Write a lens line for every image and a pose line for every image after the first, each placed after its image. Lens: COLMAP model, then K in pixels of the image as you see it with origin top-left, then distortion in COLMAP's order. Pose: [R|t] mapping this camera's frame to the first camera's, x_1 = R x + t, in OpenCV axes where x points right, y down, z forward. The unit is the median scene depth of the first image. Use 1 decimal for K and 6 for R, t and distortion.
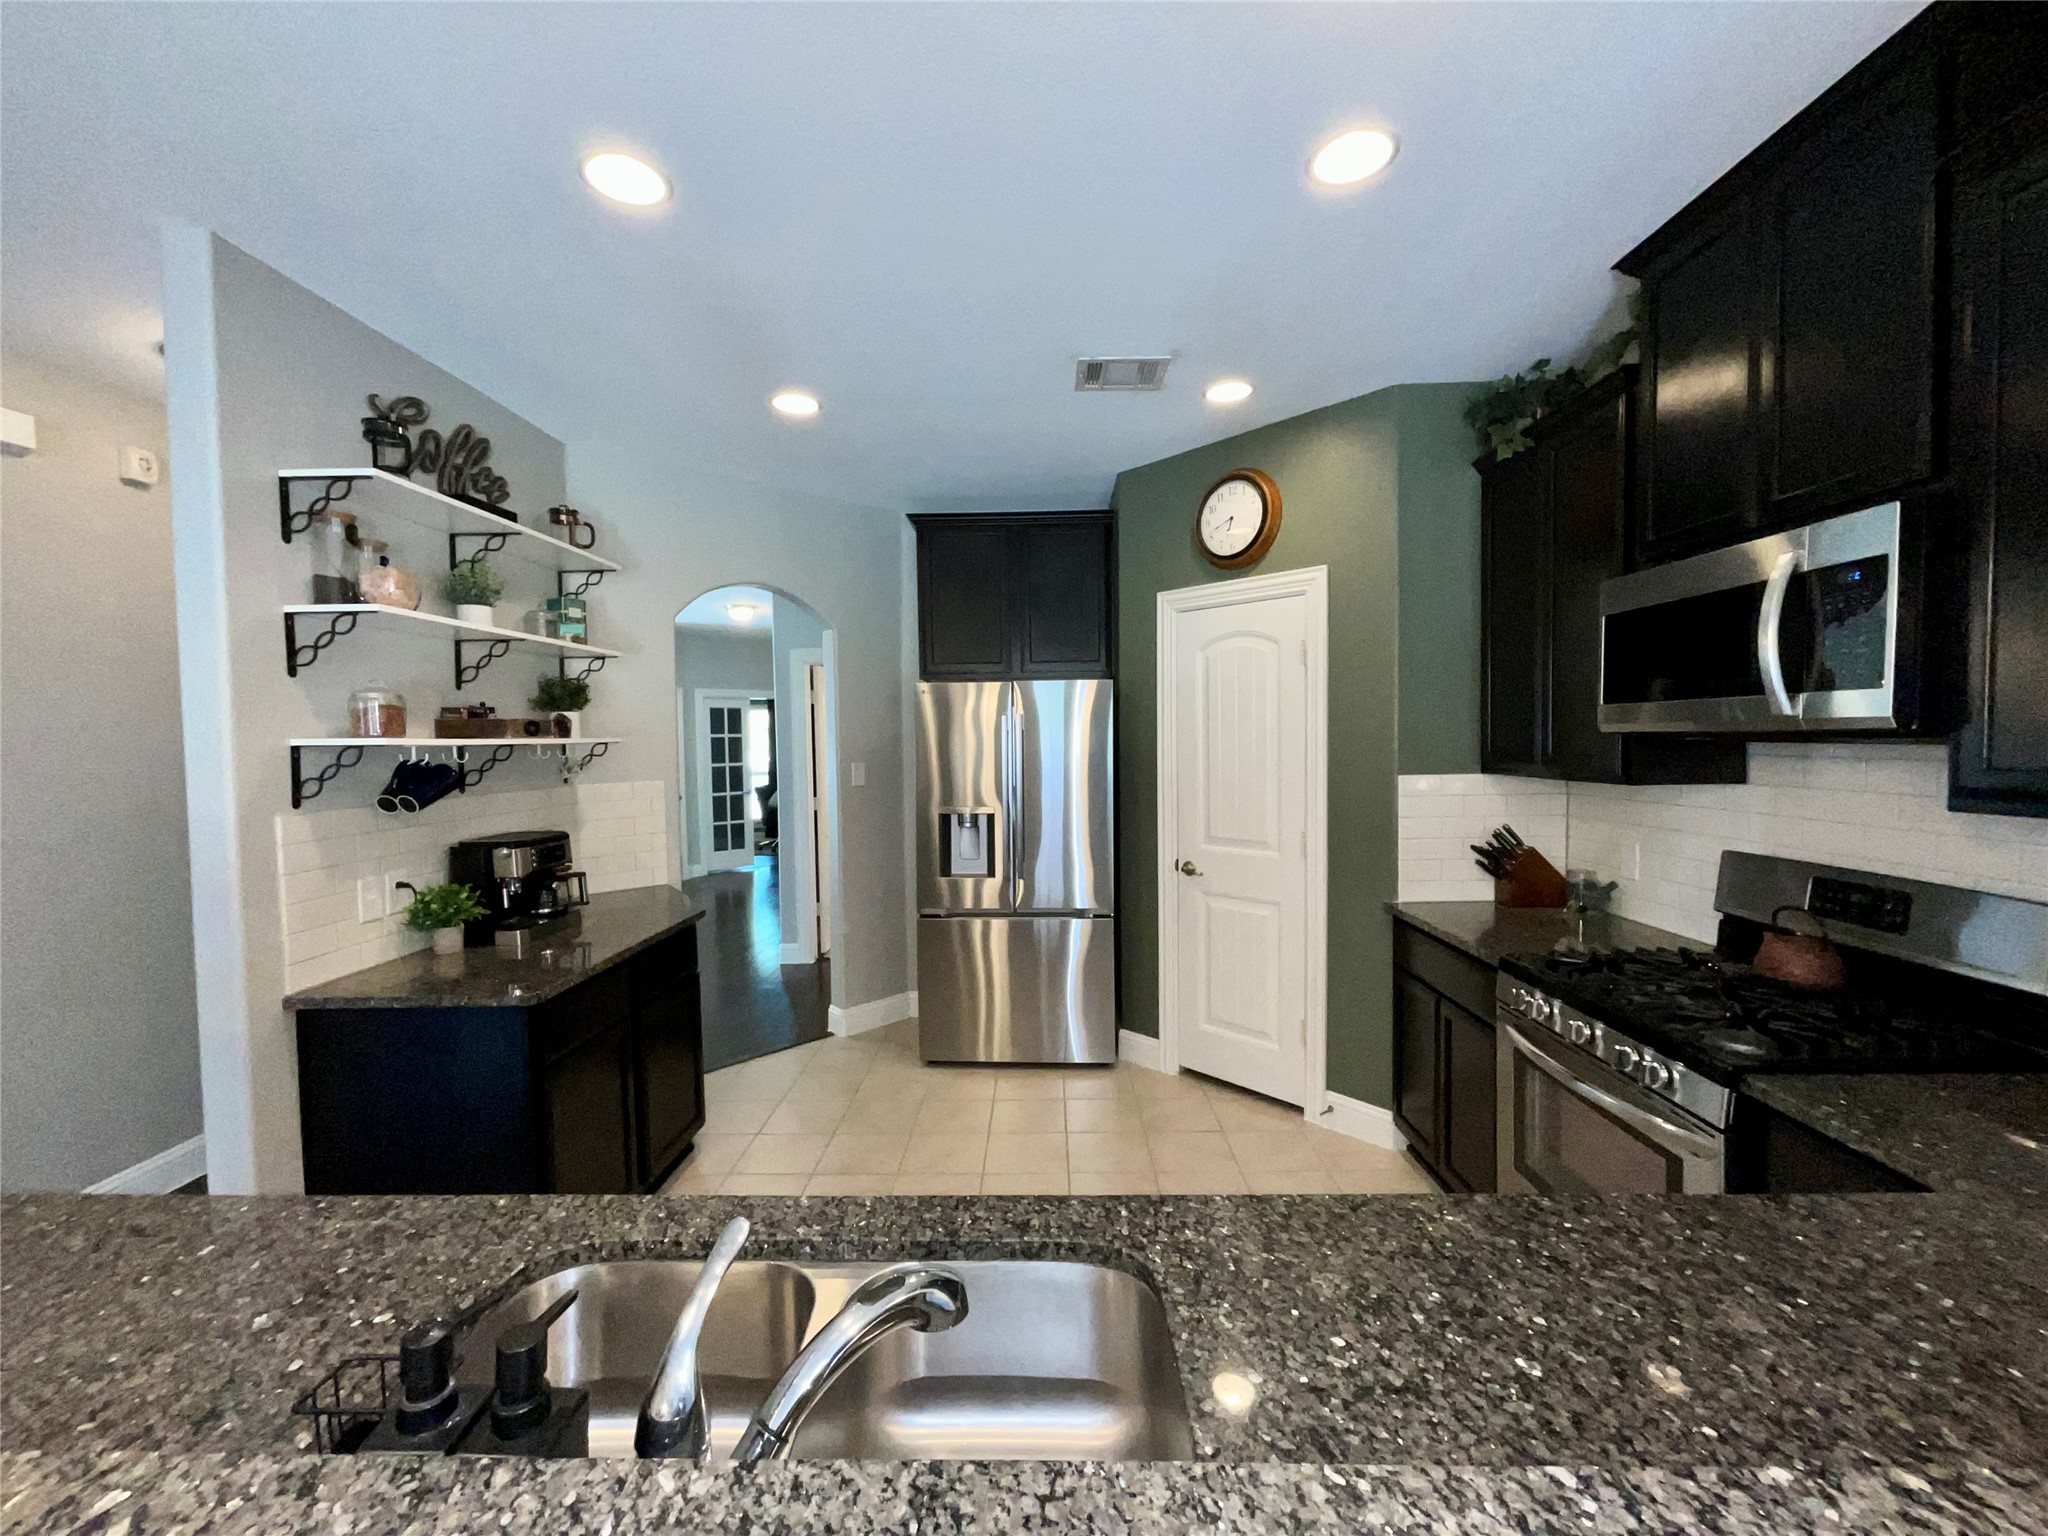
lens RADIAL K [[832.0, 0, 1024.0], [0, 832.0, 768.0], [0, 0, 1]] dist [-0.000225, -0.000050]
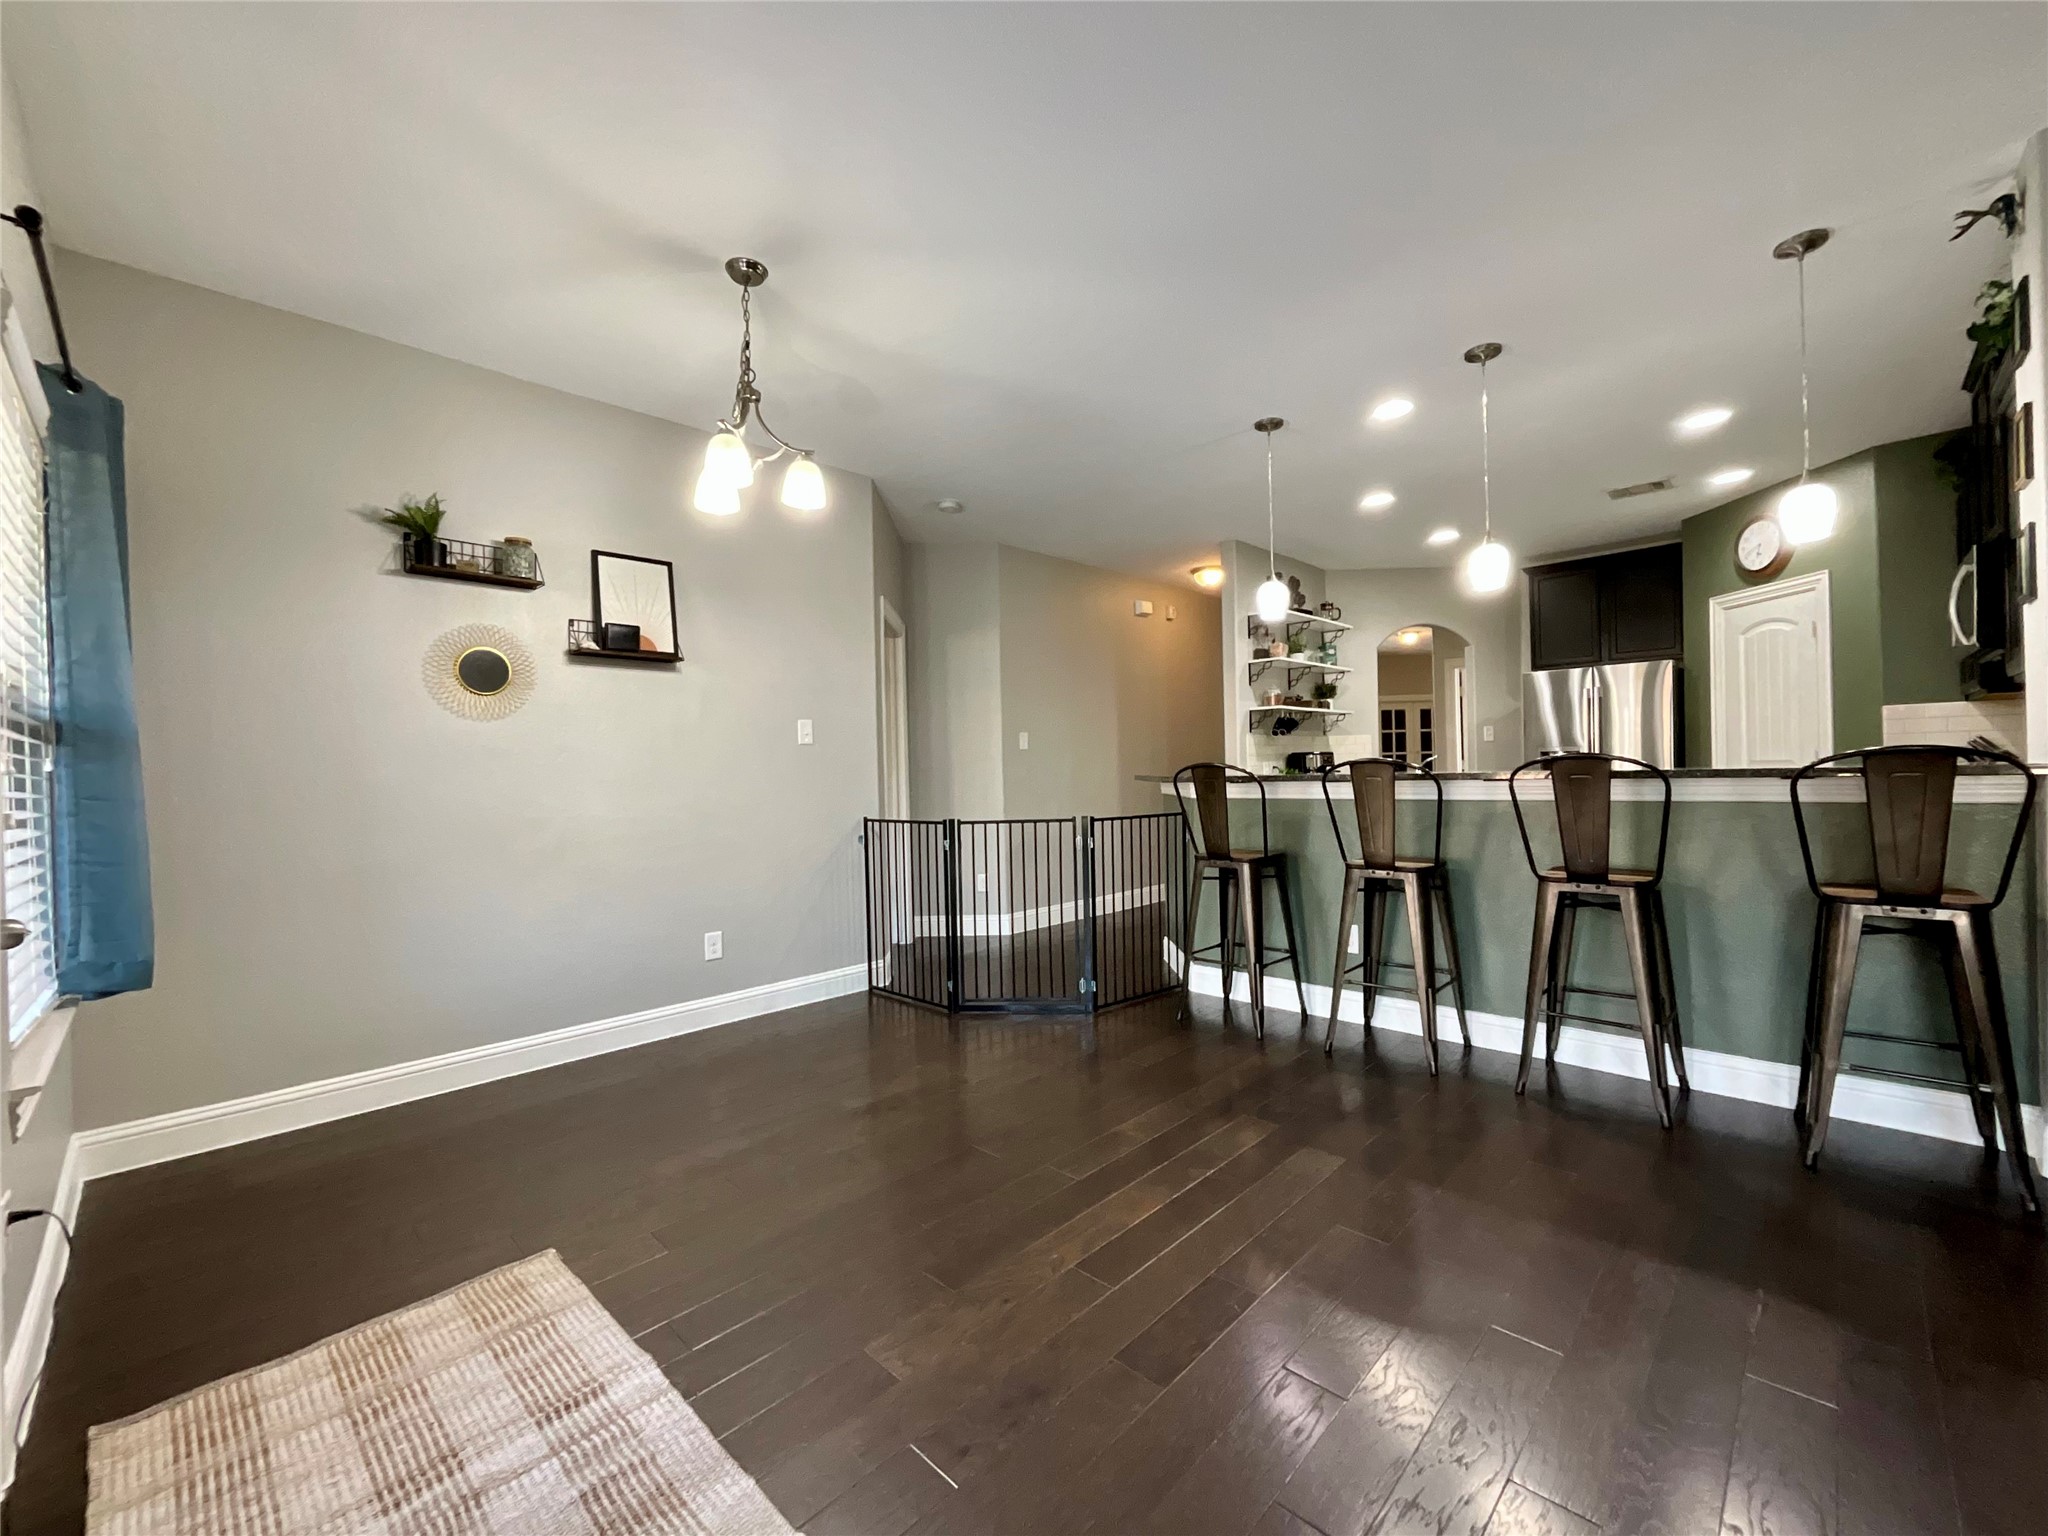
lens RADIAL K [[832.0, 0, 1024.0], [0, 832.0, 768.0], [0, 0, 1]] dist [-0.000225, -0.000050]
pose [[0.731658, -0.003773, -0.681662, 0.315420], [-0.011312, 0.999780, -0.017676, 0.149555], [0.681578, 0.020643, 0.731454, -1.035023]]
